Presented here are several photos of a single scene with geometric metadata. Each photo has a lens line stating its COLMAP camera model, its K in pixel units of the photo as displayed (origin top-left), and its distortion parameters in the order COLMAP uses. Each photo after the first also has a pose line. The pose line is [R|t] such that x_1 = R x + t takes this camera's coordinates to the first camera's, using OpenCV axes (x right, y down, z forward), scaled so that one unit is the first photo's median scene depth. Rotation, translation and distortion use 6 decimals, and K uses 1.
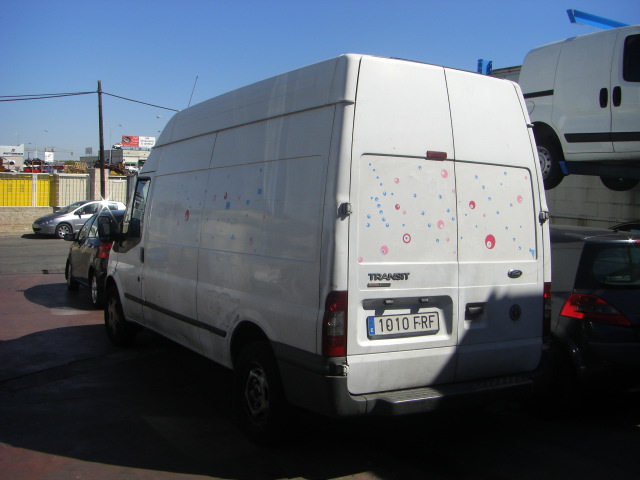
lens RADIAL K [[723.8, 0, 320.0], [0, 723.8, 240.0], [0, 0, 1]] dist [-0.208379, 0.223787]
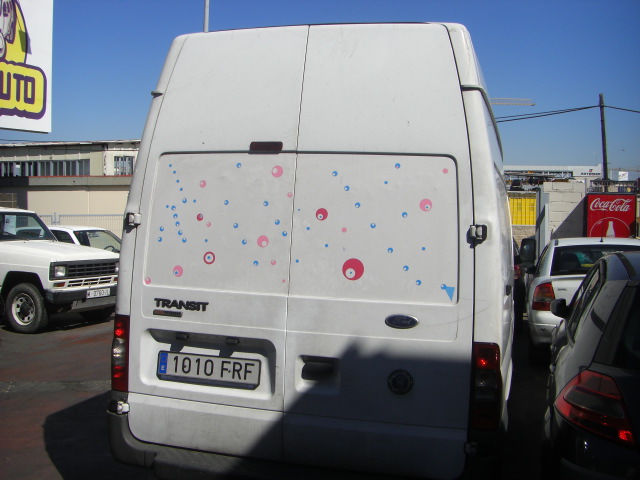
lens RADIAL K [[723.8, 0, 320.0], [0, 723.8, 240.0], [0, 0, 1]] dist [-0.208379, 0.223787]
pose [[0.693519, 0.018738, -0.720194, 0.743450], [-0.039503, 0.999147, -0.012044, -0.016452], [0.719354, 0.036803, 0.693668, 0.538888]]
